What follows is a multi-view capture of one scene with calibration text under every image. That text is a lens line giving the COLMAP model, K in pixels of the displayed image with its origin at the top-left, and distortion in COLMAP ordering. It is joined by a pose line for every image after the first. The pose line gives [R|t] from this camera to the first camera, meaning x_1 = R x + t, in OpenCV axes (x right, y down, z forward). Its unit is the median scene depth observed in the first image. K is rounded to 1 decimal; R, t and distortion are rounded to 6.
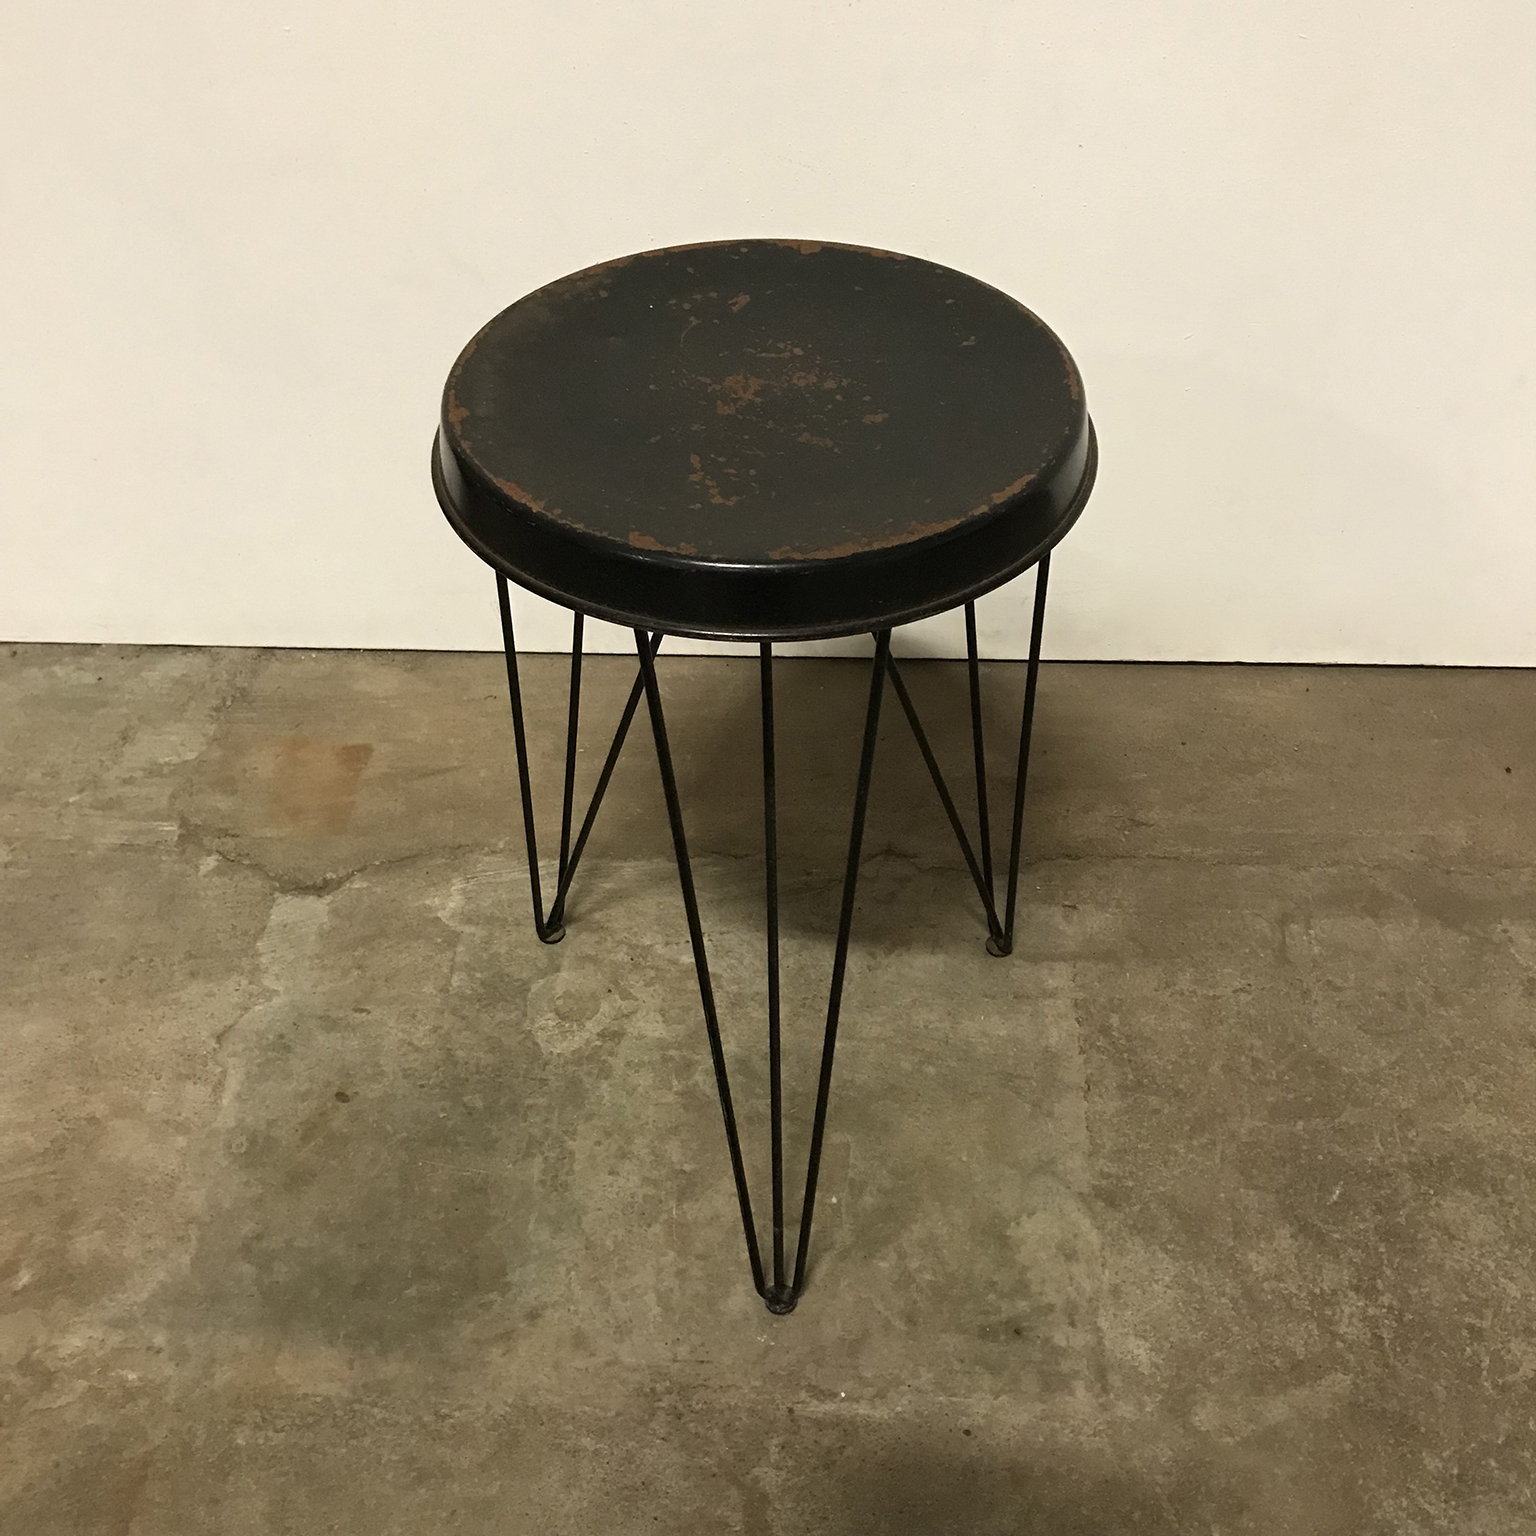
lens RADIAL K [[1680.1, 0, 768.0], [0, 1680.1, 768.0], [0, 0, 1]] dist [0.088340, -0.222760]
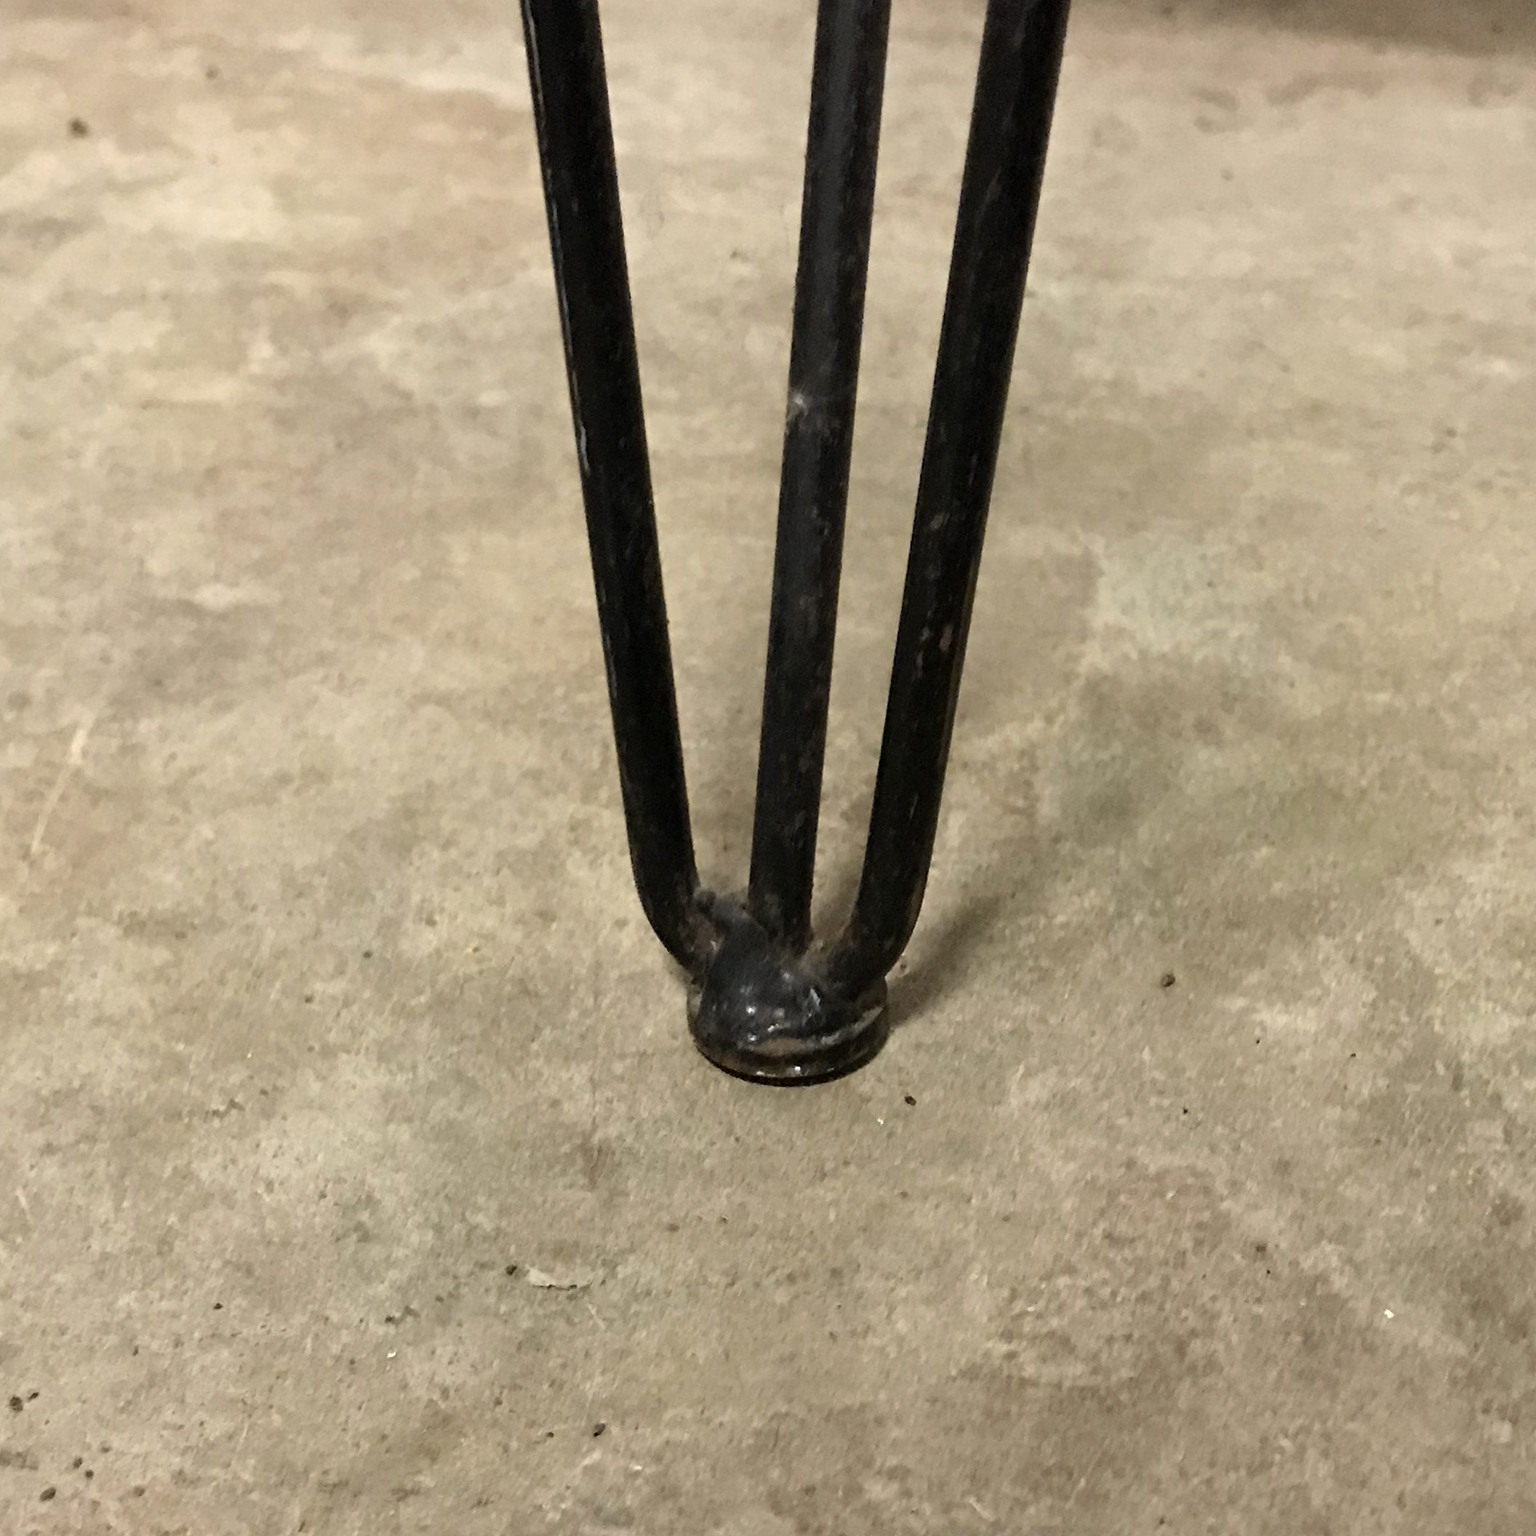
lens RADIAL K [[2734.0, 0, 795.4], [0, 2734.0, 768.3], [0, 0, 1]] dist [0.077893, -0.191307]
pose [[0.996801, 0.052048, -0.060645, 0.035310], [-0.060308, 0.987814, -0.143479, 0.295906], [0.052439, 0.146677, 0.987793, 0.708400]]
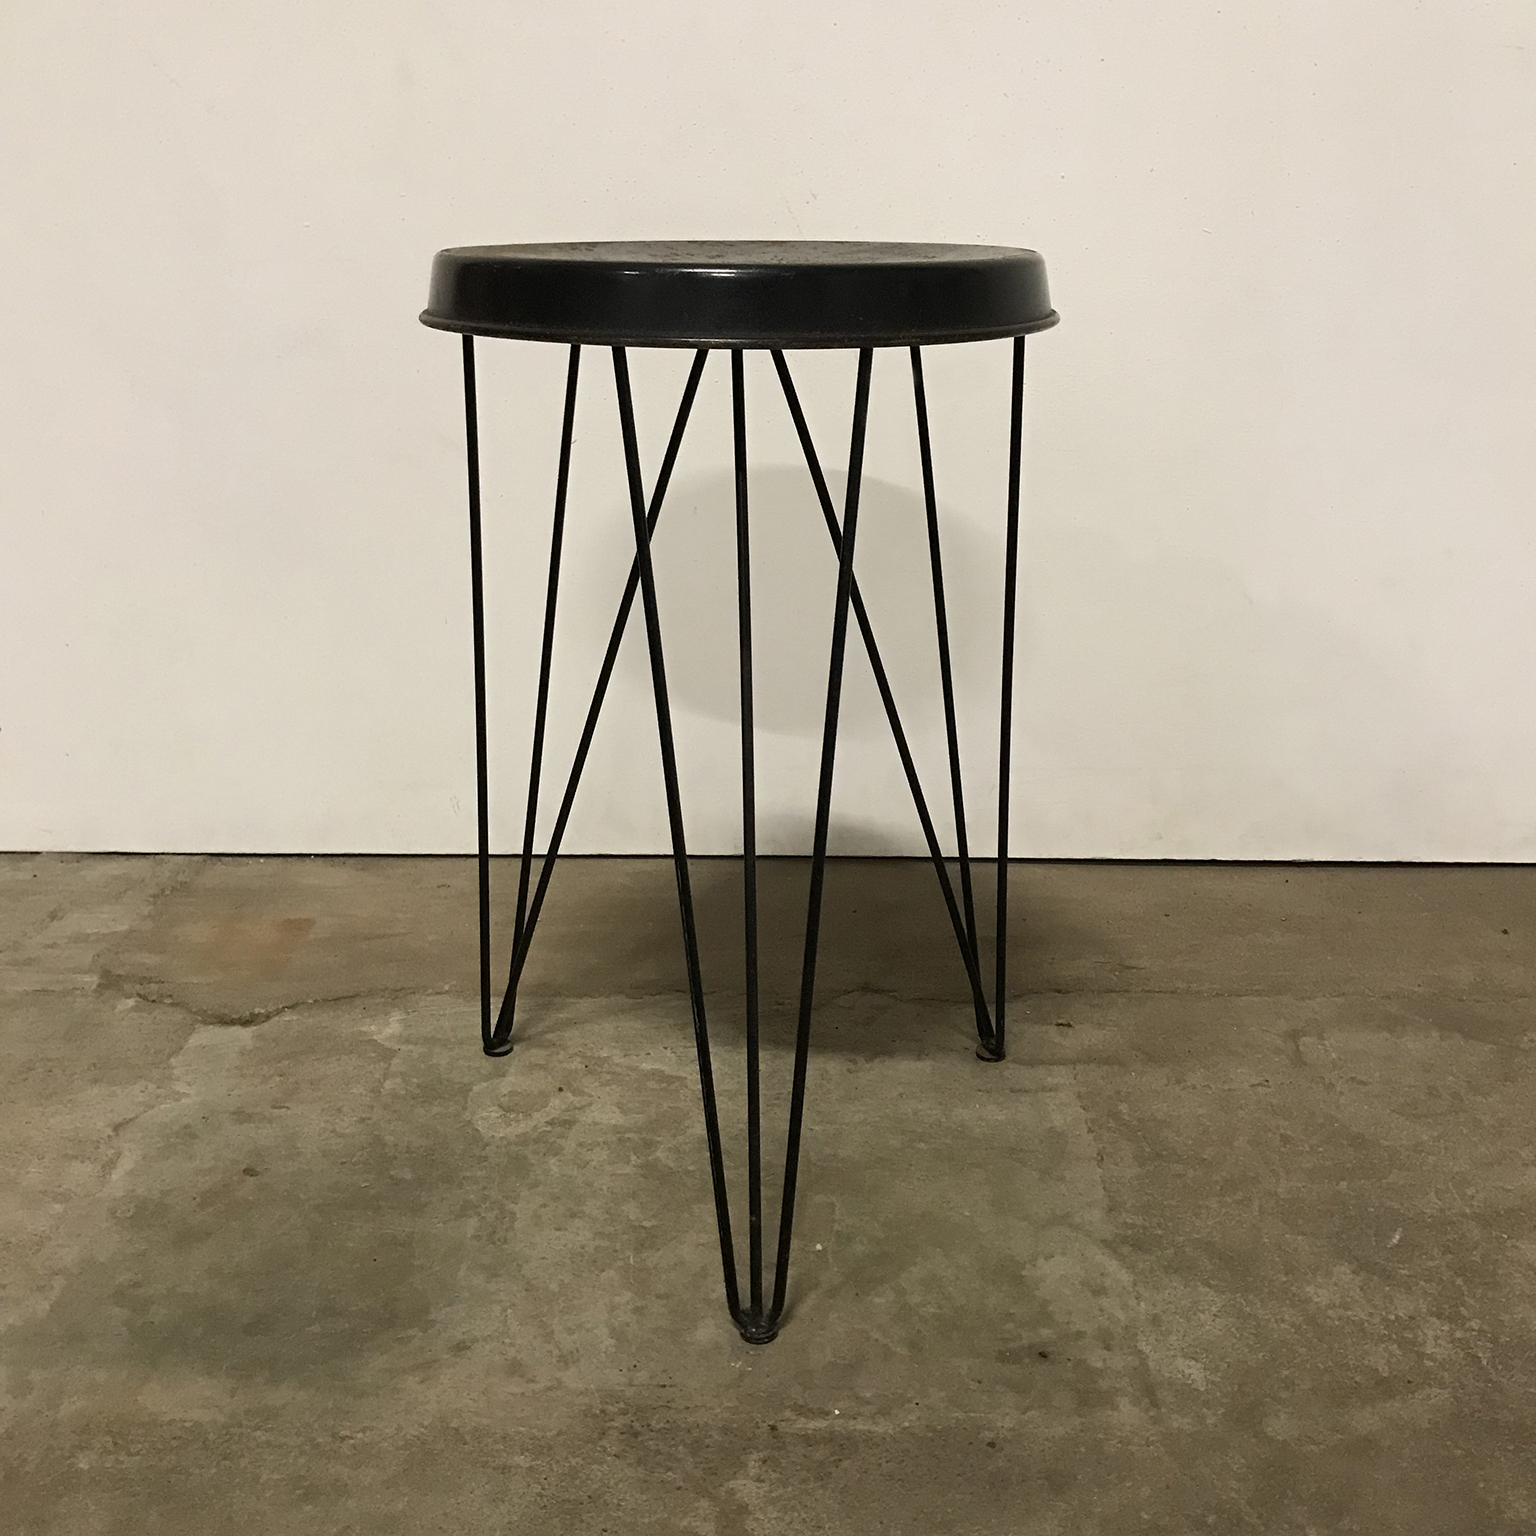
lens RADIAL K [[1688.9, 0, 763.1], [0, 1688.9, 768.6], [0, 0, 1]] dist [0.017933, -0.011035]
pose [[0.999623, 0.001576, 0.027419, -0.012669], [0.009400, 0.918426, -0.395480, 0.366110], [-0.025805, 0.395589, 0.918065, 0.115351]]
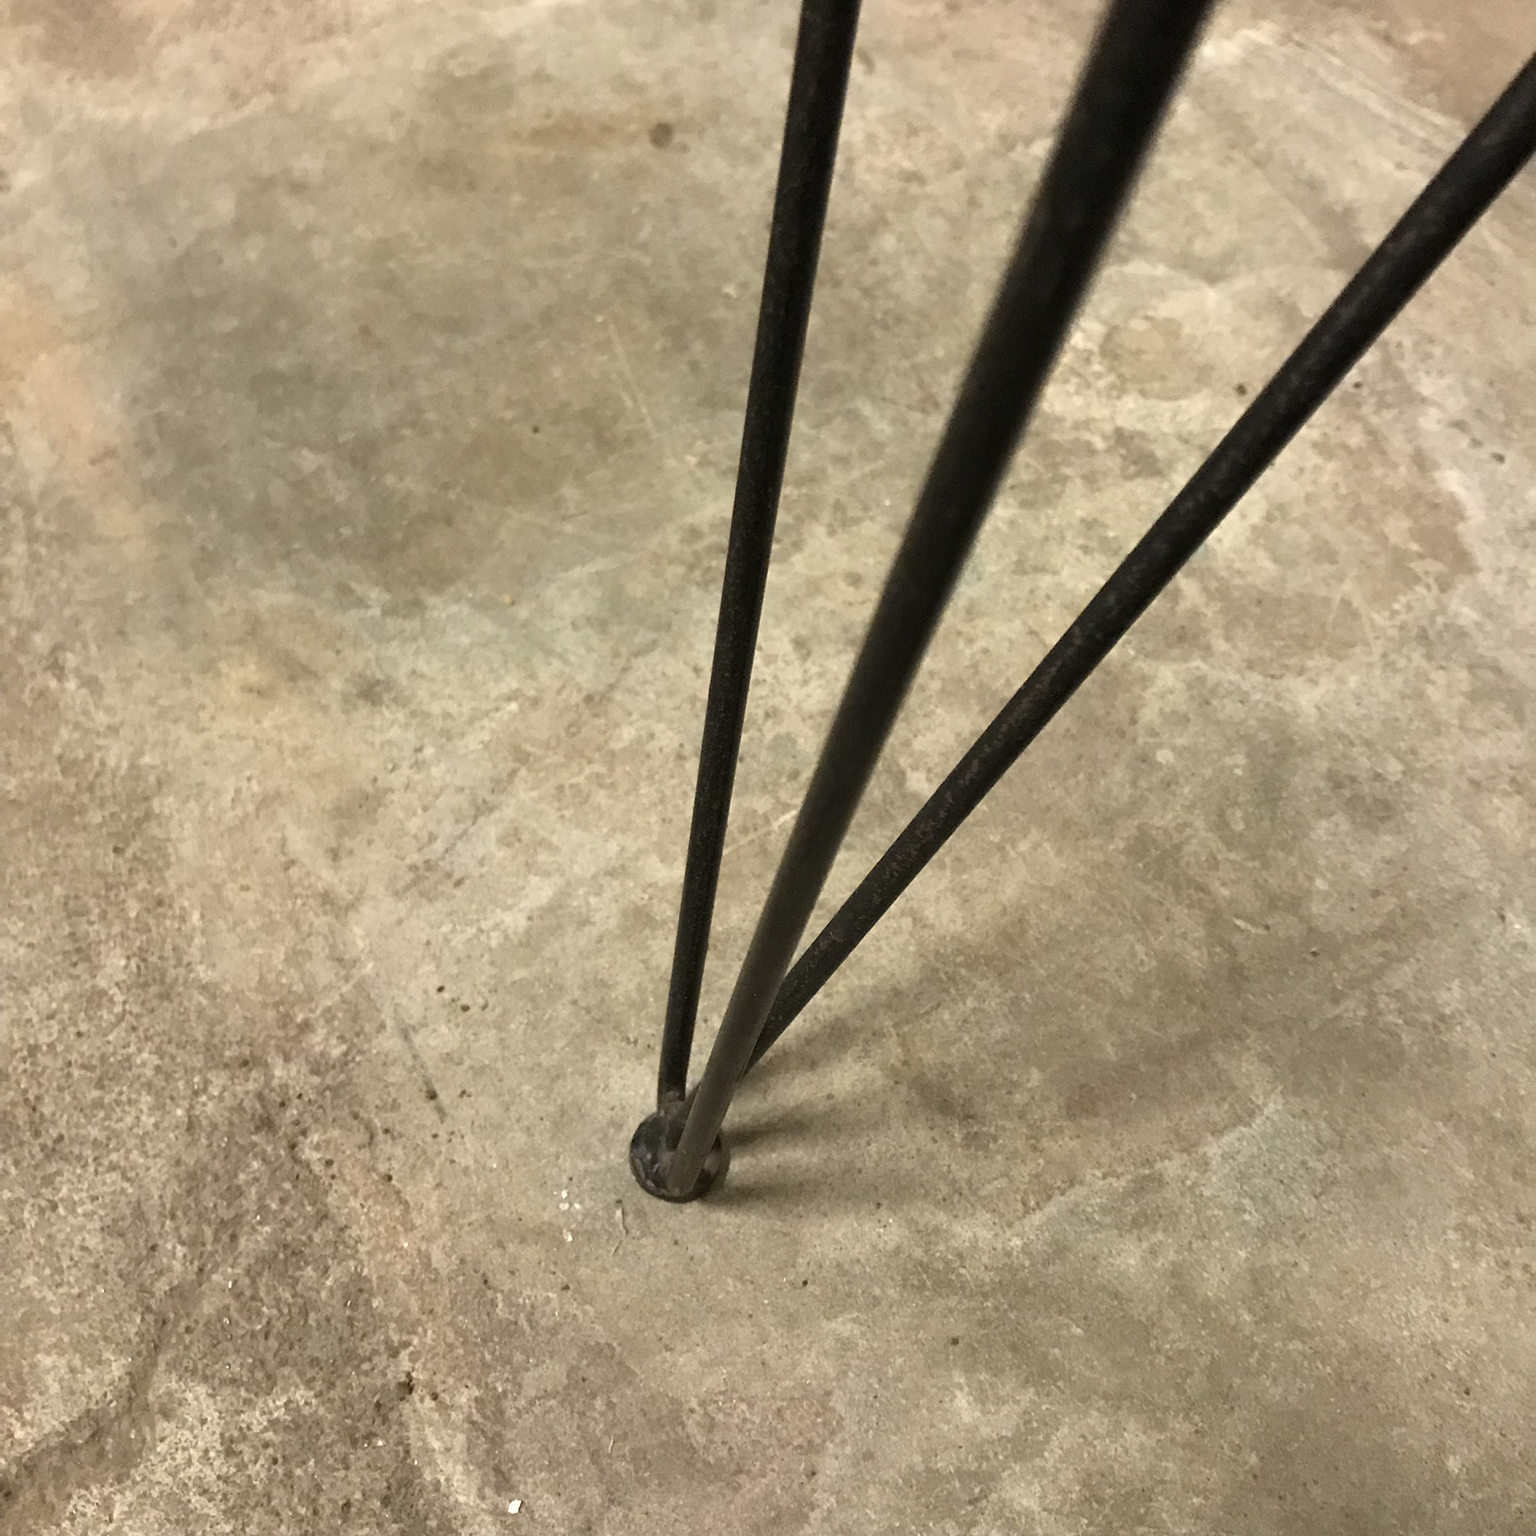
lens RADIAL K [[1691.2, 0, 767.6], [0, 1691.2, 768.1], [0, 0, 1]] dist [0.037975, -0.092173]
pose [[0.507631, 0.746920, -0.429443, 0.092648], [-0.599489, 0.664203, 0.446596, 0.089422], [0.618808, 0.030740, 0.784940, 0.690383]]
